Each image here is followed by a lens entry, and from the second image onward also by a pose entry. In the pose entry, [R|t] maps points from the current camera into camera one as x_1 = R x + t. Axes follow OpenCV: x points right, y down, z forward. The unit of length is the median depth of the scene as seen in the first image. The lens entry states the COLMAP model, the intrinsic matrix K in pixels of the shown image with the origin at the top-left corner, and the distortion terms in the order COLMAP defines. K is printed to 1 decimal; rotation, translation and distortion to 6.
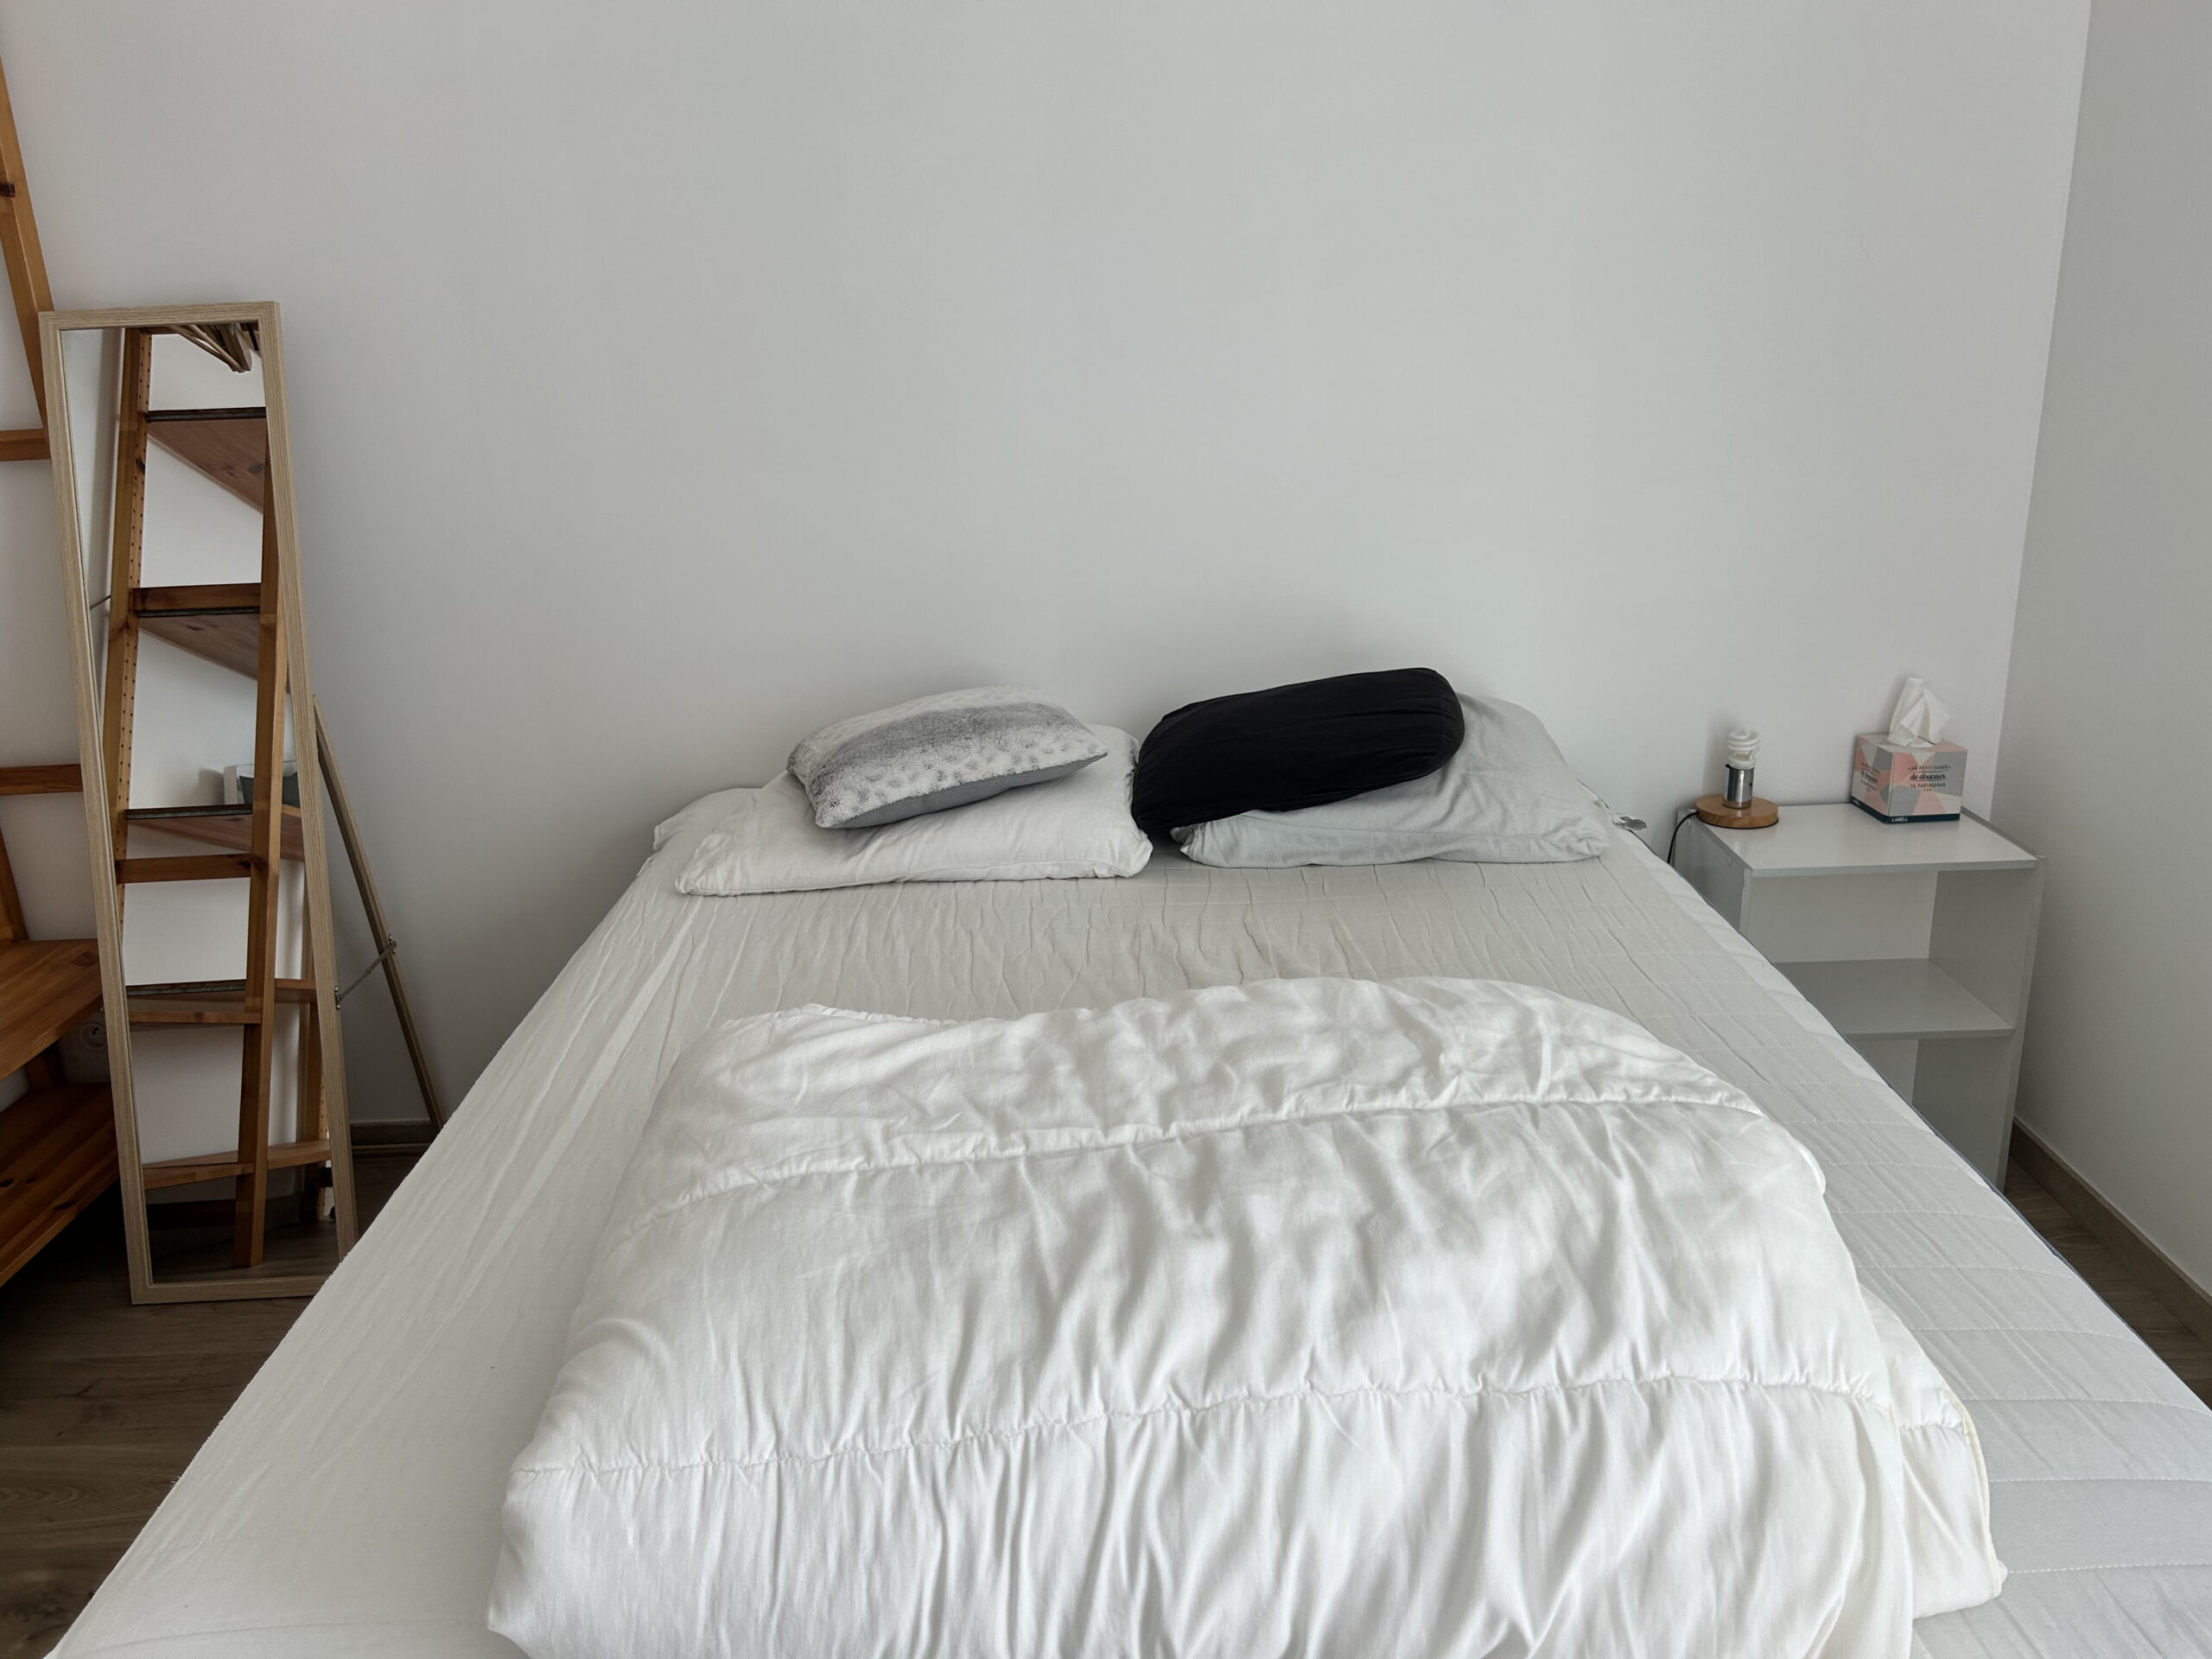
lens RADIAL K [[1633.5, 0, 1121.7], [0, 1633.5, 819.8], [0, 0, 1]] dist [0.081434, -0.130684]
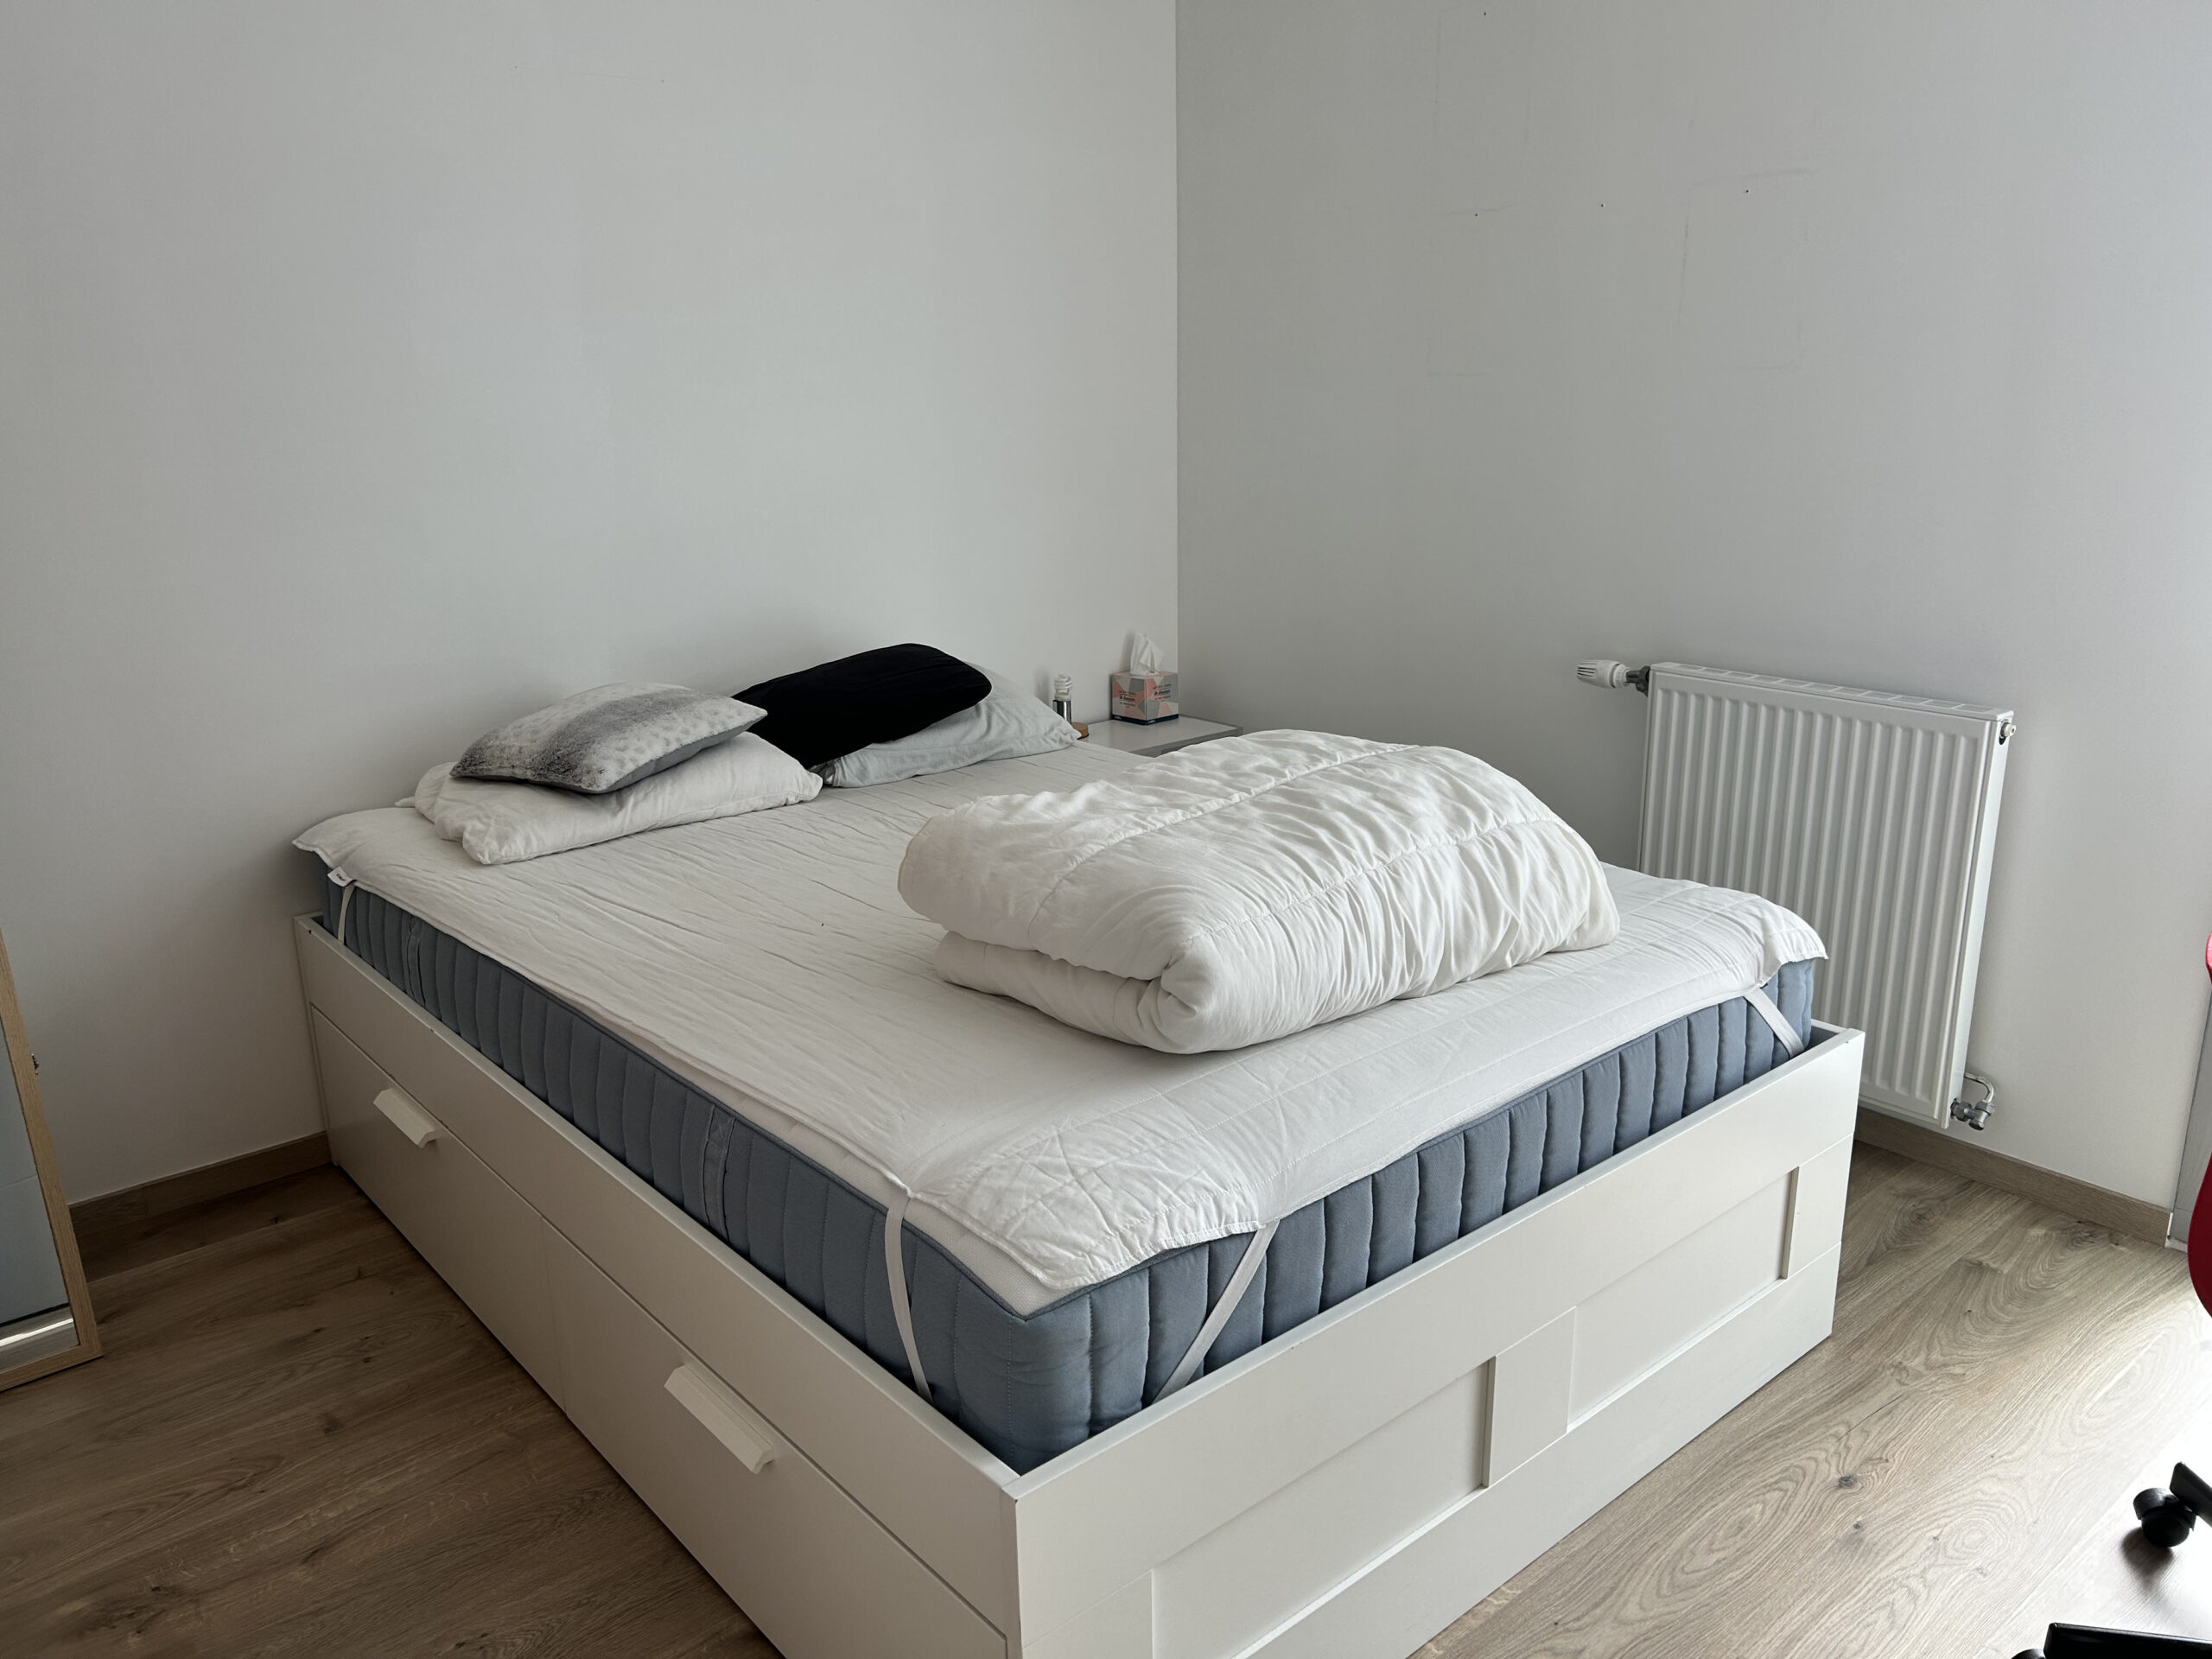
lens RADIAL K [[1658.6, 0, 1099.9], [0, 1658.6, 834.0], [0, 0, 1]] dist [0.087854, -0.103022]
pose [[0.760027, -0.152883, 0.631653, -0.684266], [0.187829, 0.982132, 0.011709, 0.091220], [-0.622157, 0.109744, 0.775163, -0.203547]]
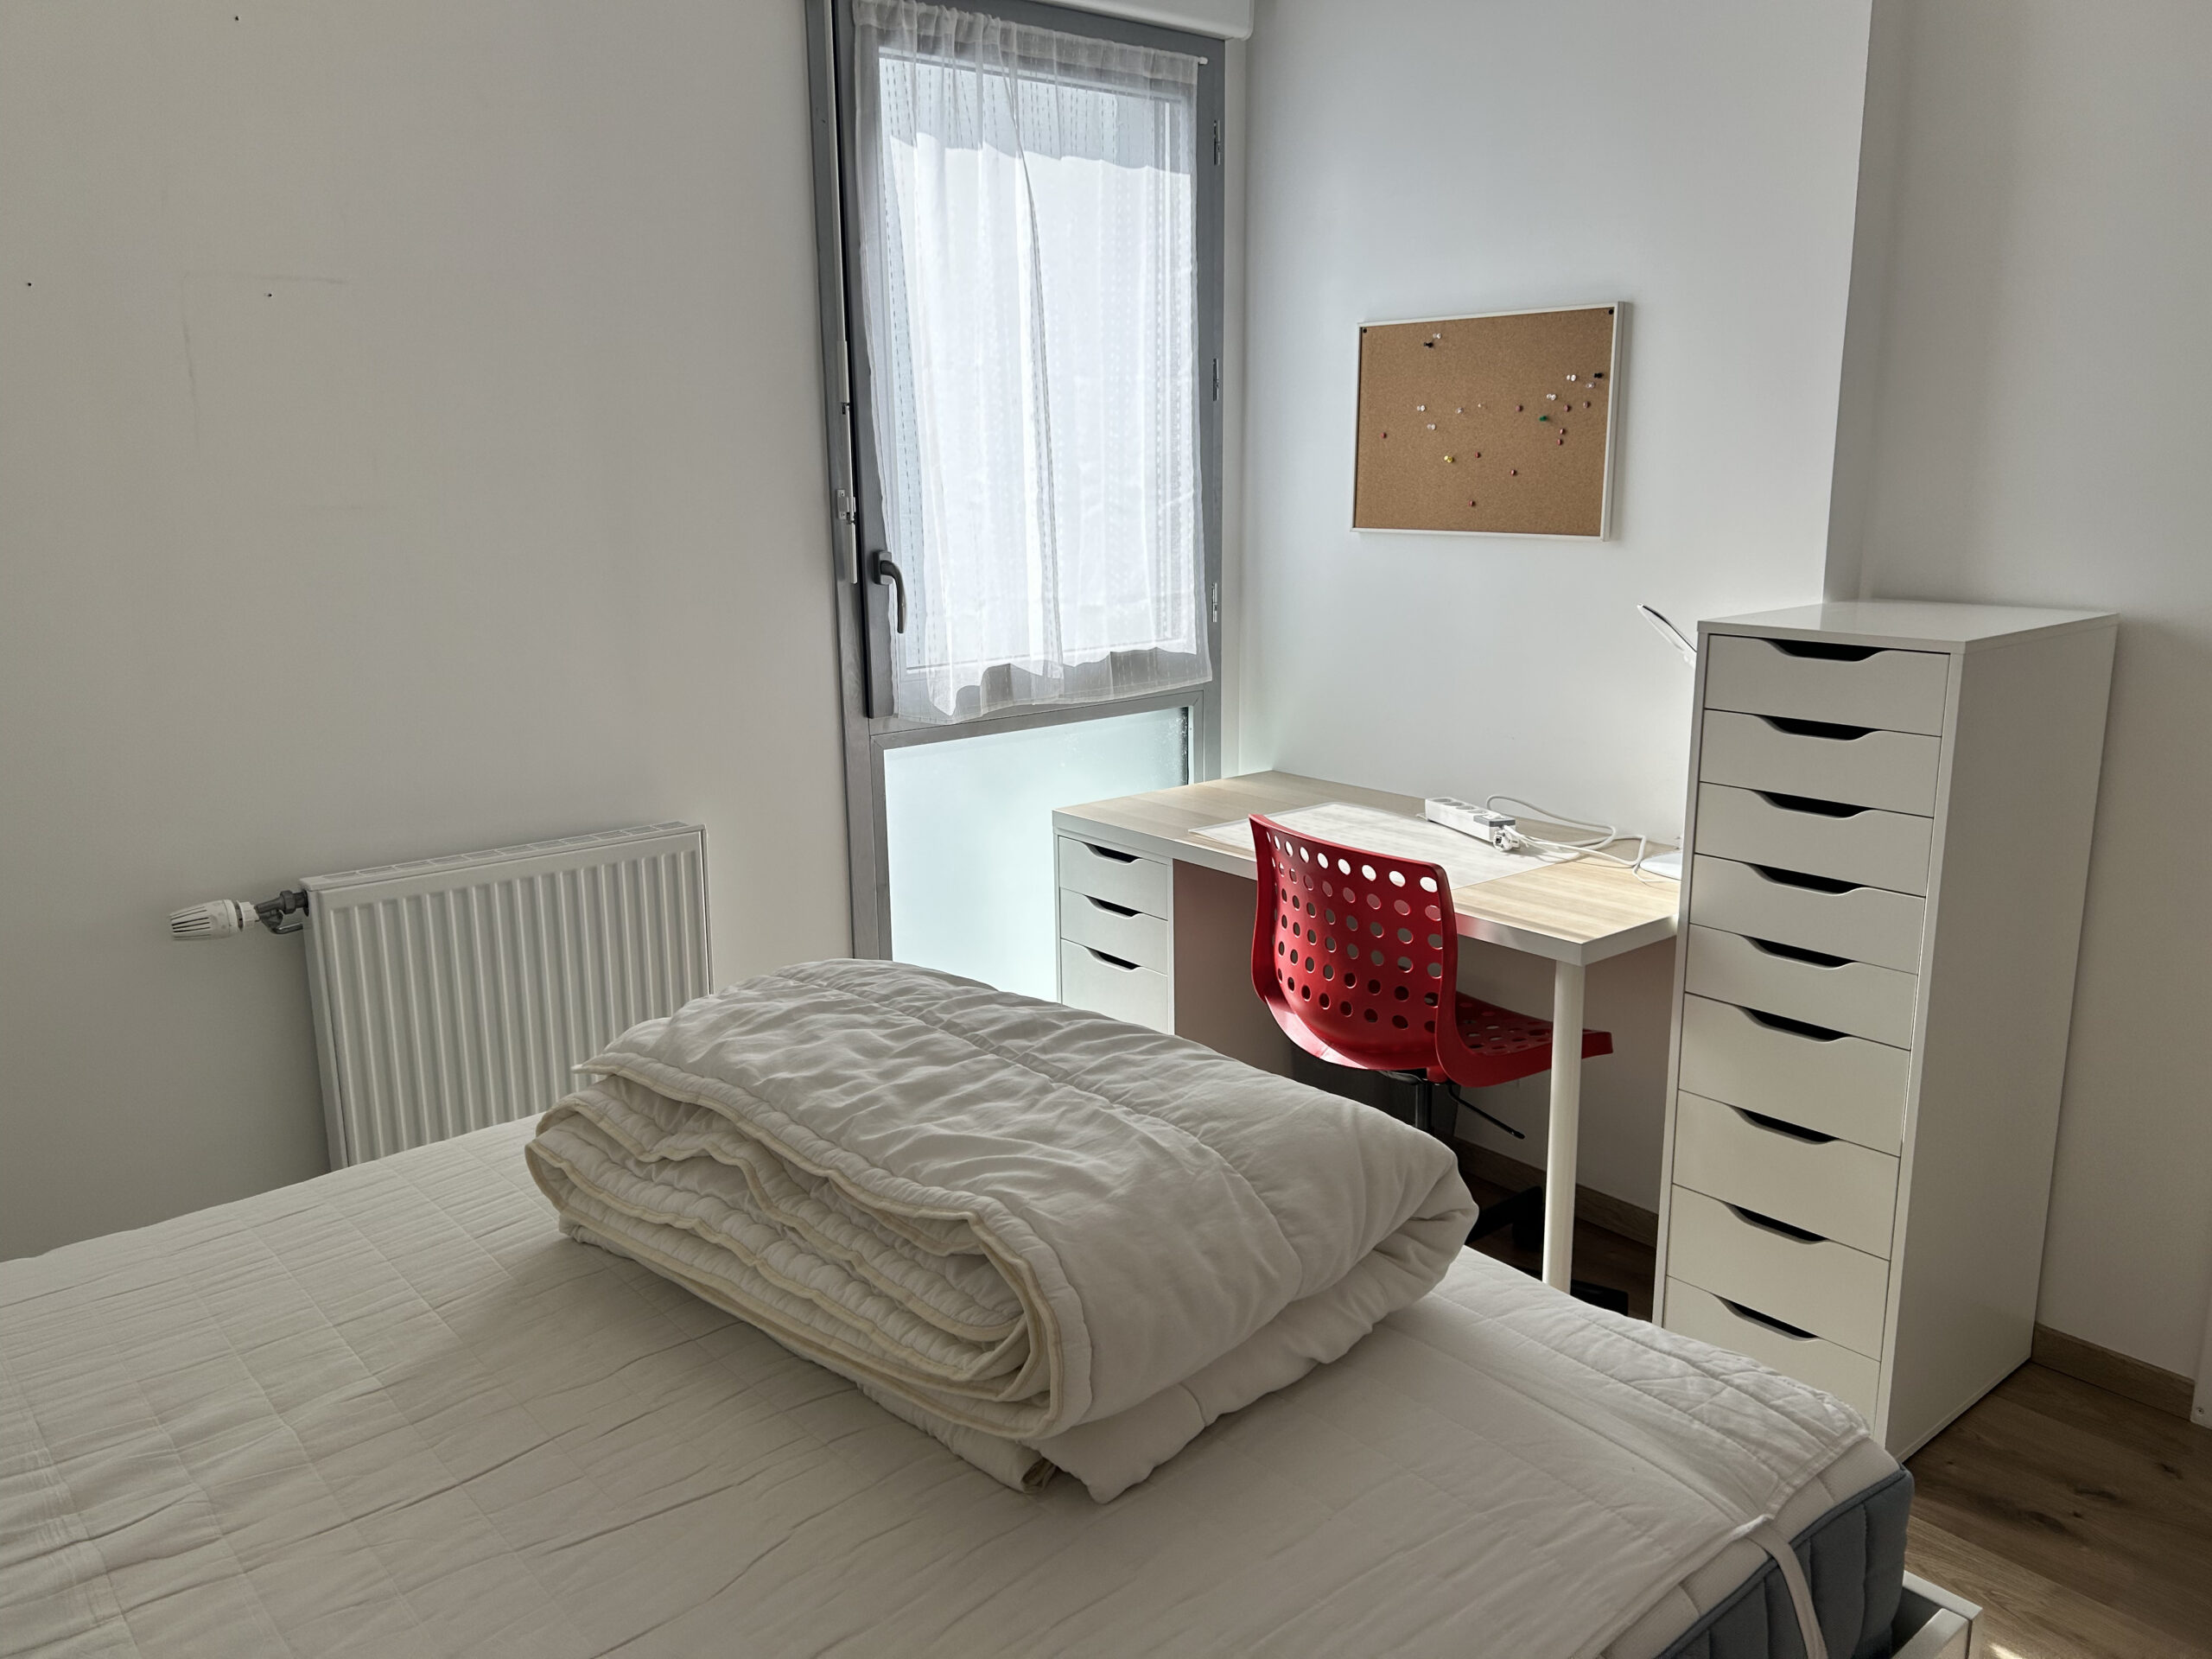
lens RADIAL K [[1658.4, 0, 1114.2], [0, 1658.4, 820.4], [0, 0, 1]] dist [0.070268, -0.074710]
pose [[-0.648249, -0.115473, 0.752621, -0.567074], [0.275735, 0.885746, 0.373395, -0.258563], [-0.709749, 0.449577, -0.542345, 0.825779]]
